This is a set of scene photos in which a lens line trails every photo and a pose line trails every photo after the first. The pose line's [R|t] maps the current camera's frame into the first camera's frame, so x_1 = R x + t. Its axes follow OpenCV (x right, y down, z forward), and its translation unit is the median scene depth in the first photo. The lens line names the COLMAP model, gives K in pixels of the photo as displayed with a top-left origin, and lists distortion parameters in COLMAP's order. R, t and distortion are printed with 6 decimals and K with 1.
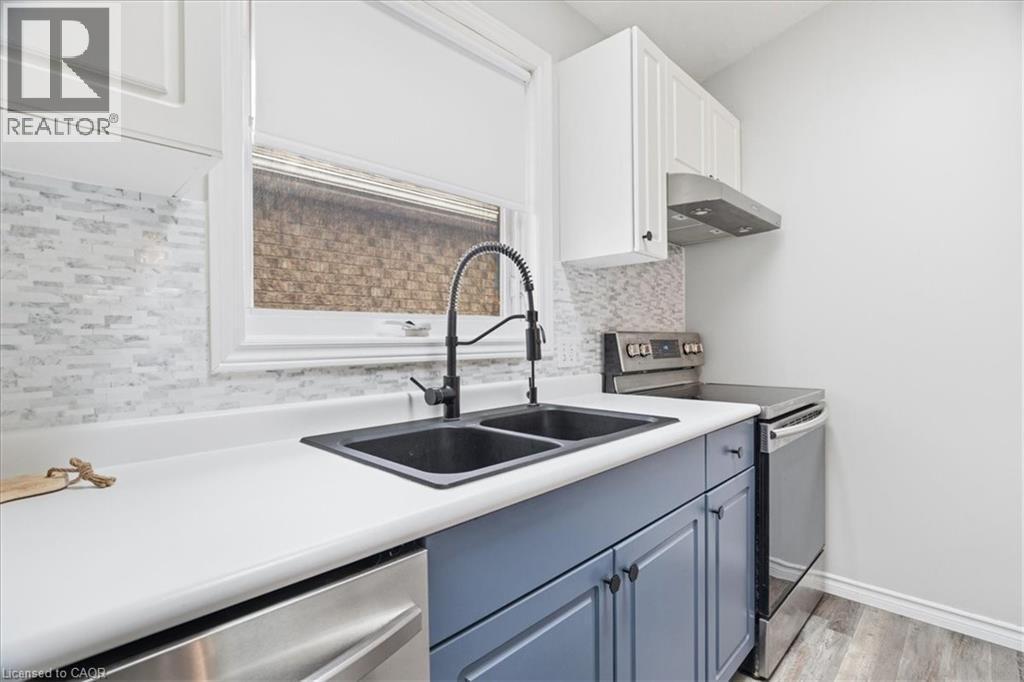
lens RADIAL K [[485.7, 0, 513.0], [0, 485.7, 343.2], [0, 0, 1]] dist [-0.010982, 0.001853]
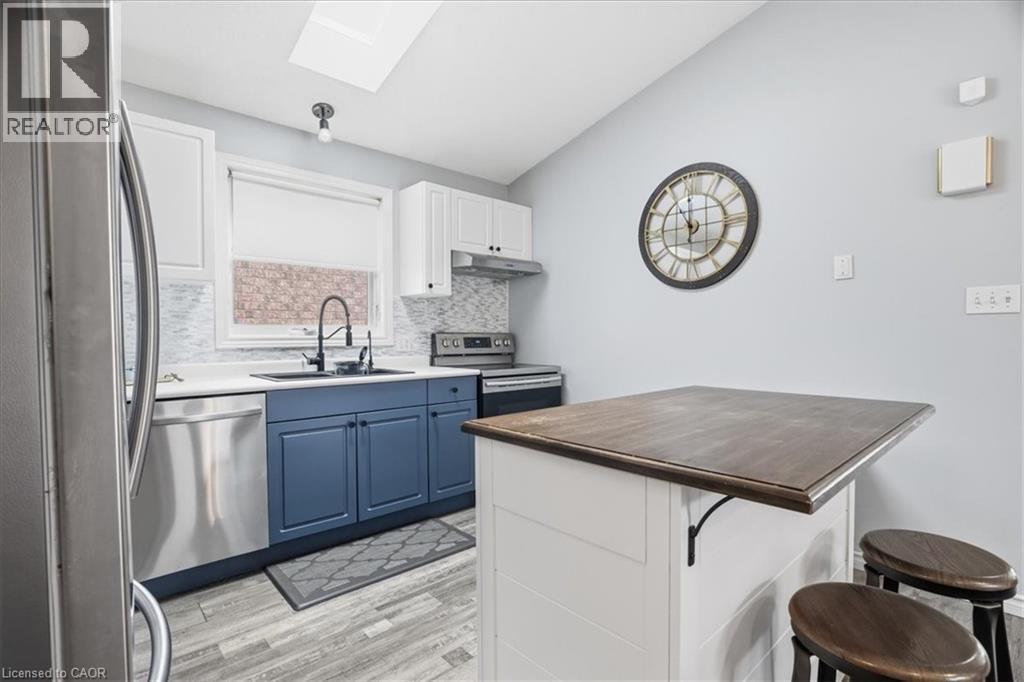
lens RADIAL K [[485.7, 0, 509.3], [0, 485.7, 342.8], [0, 0, 1]] dist [-0.010982, 0.001853]
pose [[0.997901, 0.007152, -0.064355, 0.766331], [-0.006645, 0.999945, 0.008085, -0.003136], [0.064409, -0.007640, 0.997894, -1.029070]]
